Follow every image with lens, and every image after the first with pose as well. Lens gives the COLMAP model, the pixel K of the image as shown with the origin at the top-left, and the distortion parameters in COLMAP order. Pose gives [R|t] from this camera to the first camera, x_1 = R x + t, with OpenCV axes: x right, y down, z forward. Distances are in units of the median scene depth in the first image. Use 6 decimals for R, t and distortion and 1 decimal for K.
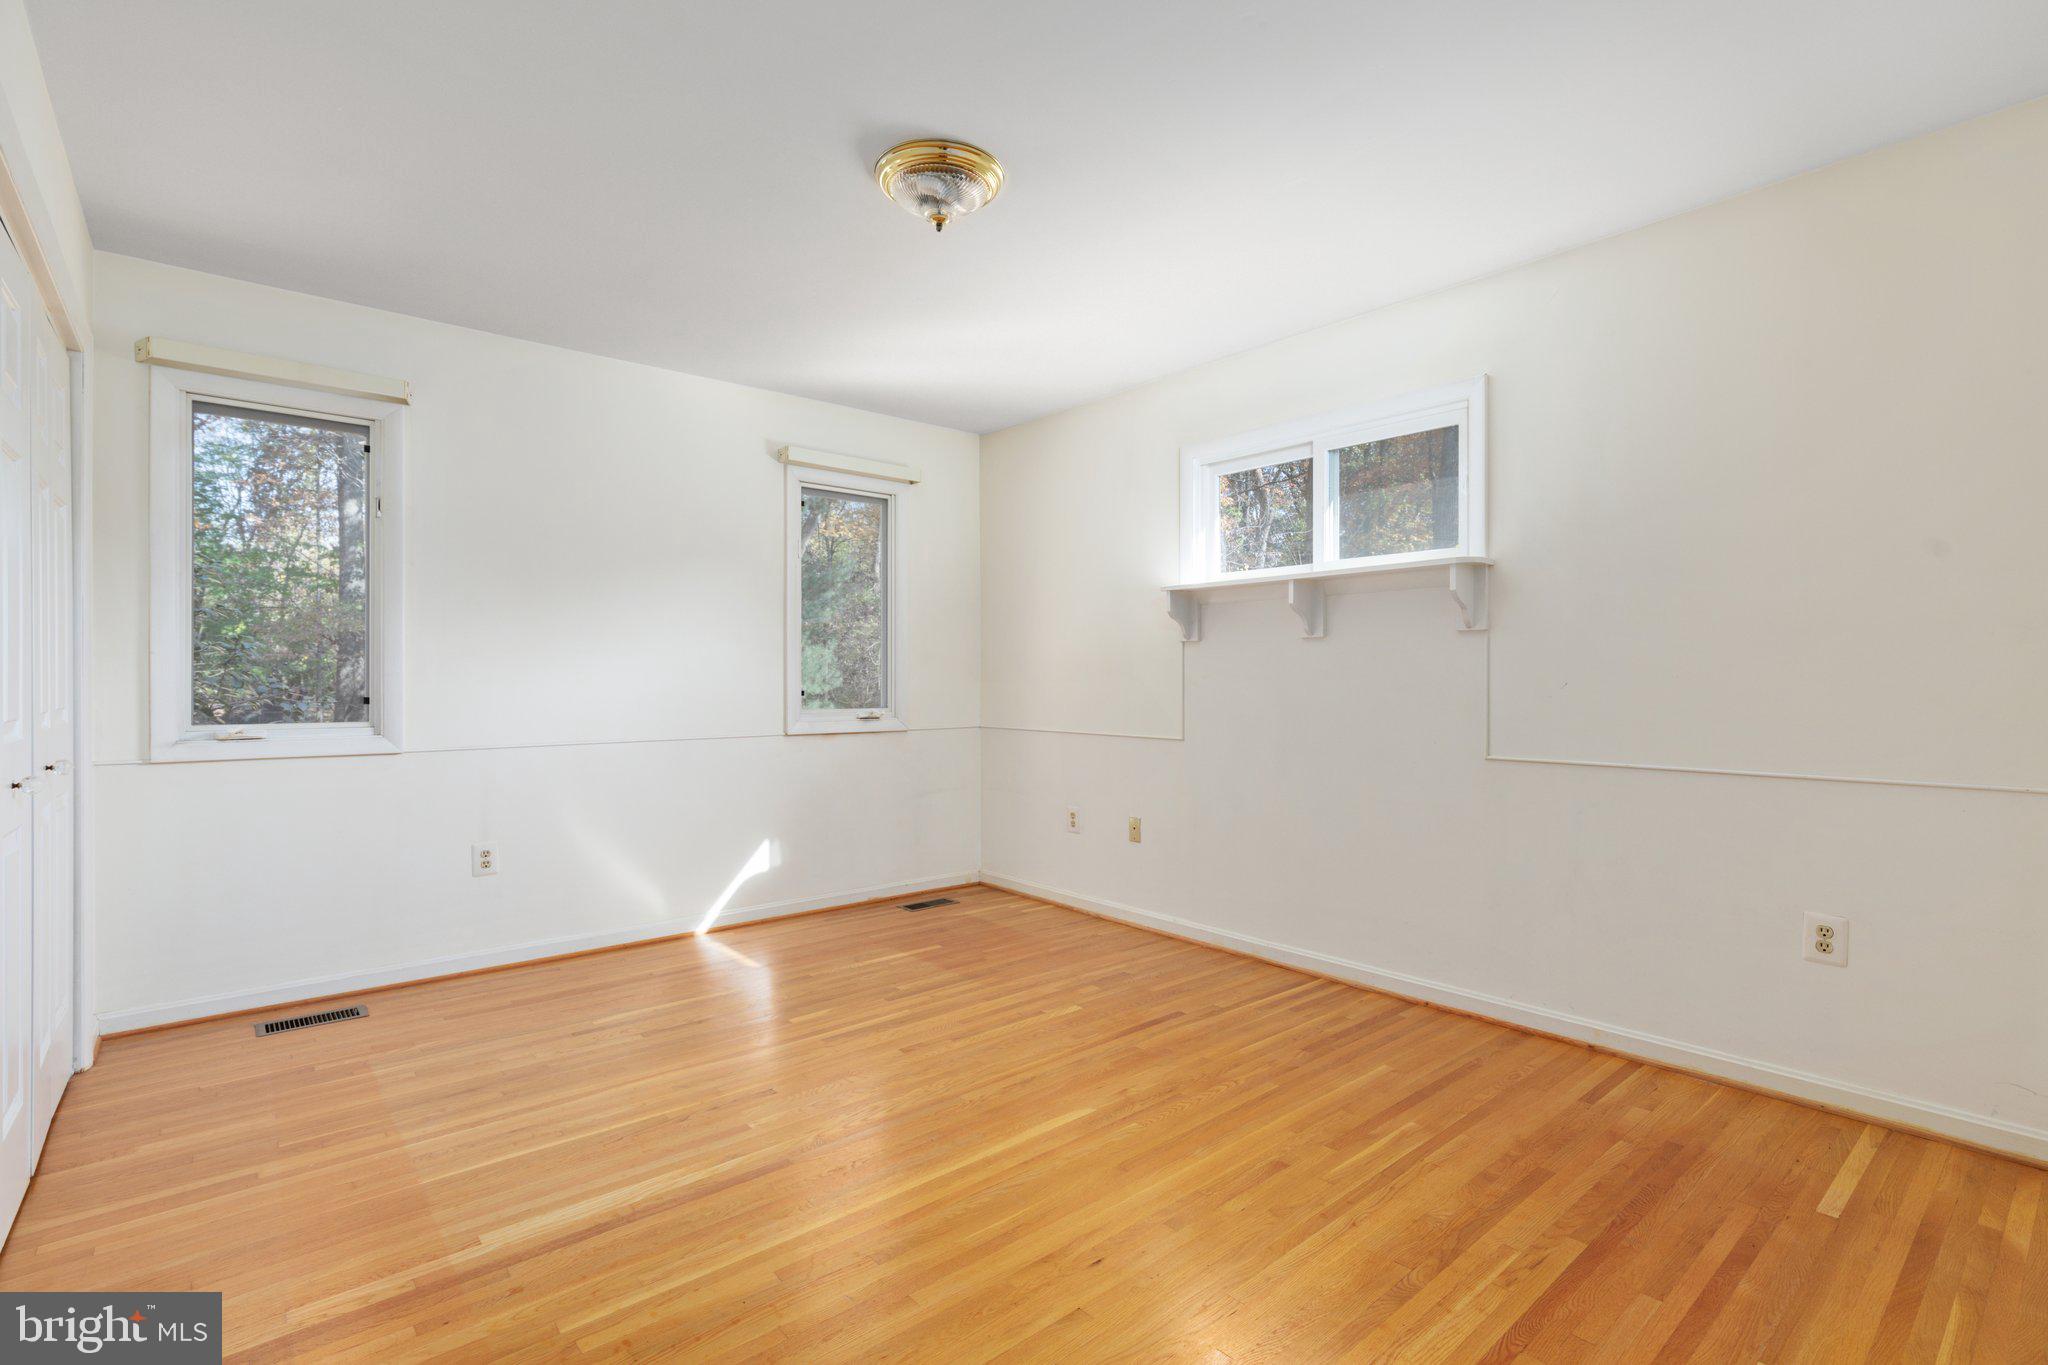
lens RADIAL K [[971.7, 0, 1024.0], [0, 971.7, 682.5], [0, 0, 1]] dist [0.002121, -0.000094]
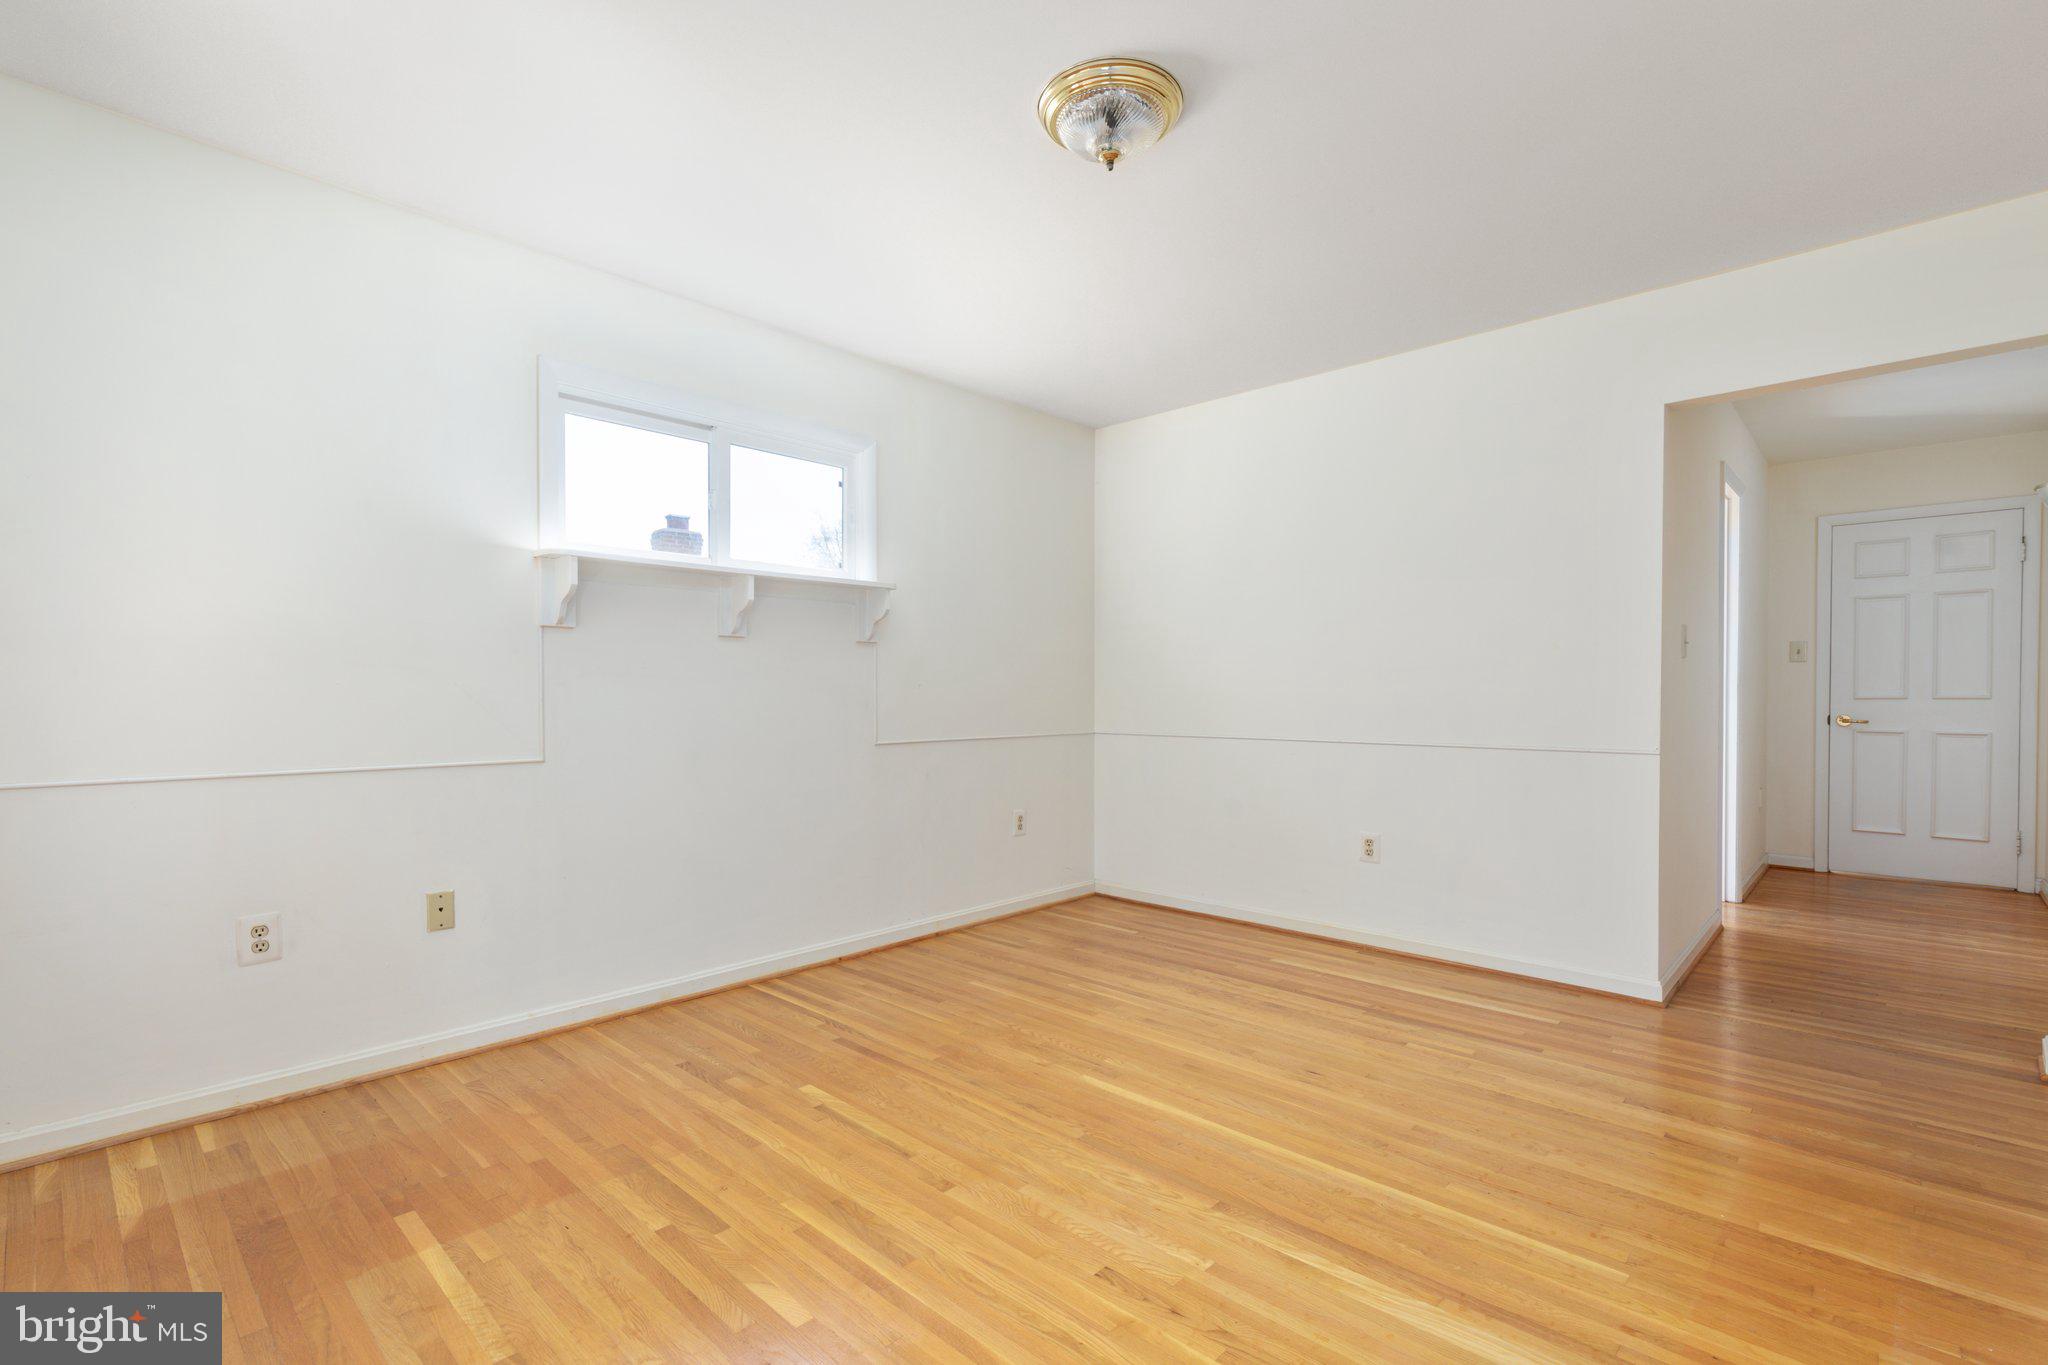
lens RADIAL K [[922.9, 0, 1026.3], [0, 922.9, 679.8], [0, 0, 1]] dist [0.007106, -0.000461]
pose [[-0.114246, 0.015354, 0.993334, -0.779500], [0.005223, 0.999876, -0.014855, 0.011095], [-0.993439, 0.003491, -0.114312, 0.969131]]
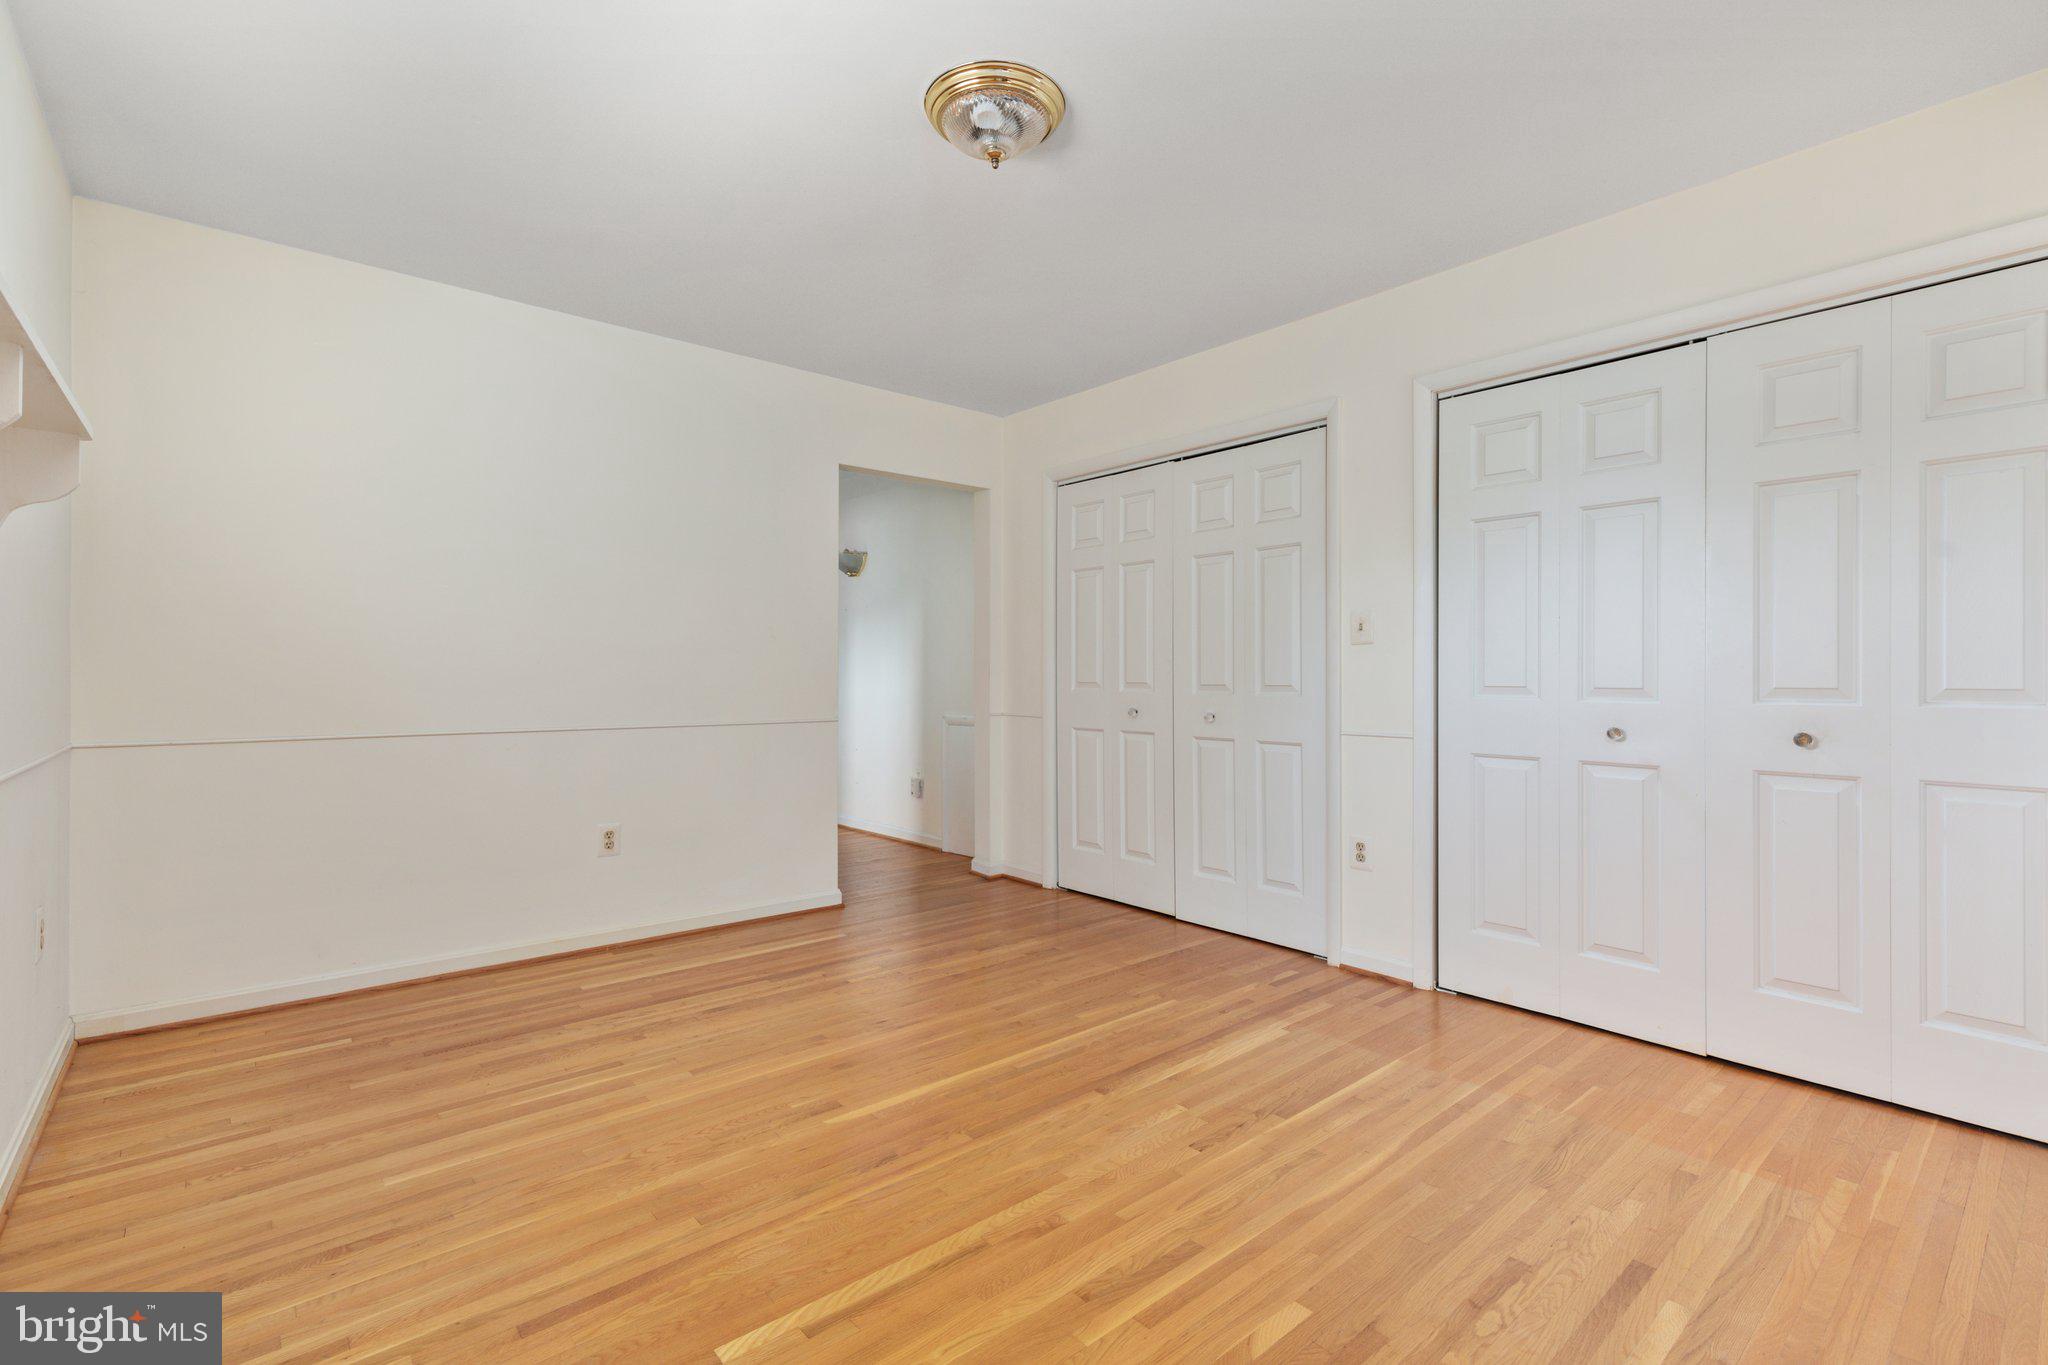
lens RADIAL K [[922.9, 0, 1026.3], [0, 922.9, 679.8], [0, 0, 1]] dist [0.007106, -0.000461]
pose [[-0.999974, -0.001002, -0.007073, -0.091863], [-0.001060, 0.999966, 0.008172, 0.010164], [0.007064, 0.008179, -0.999942, 1.539930]]
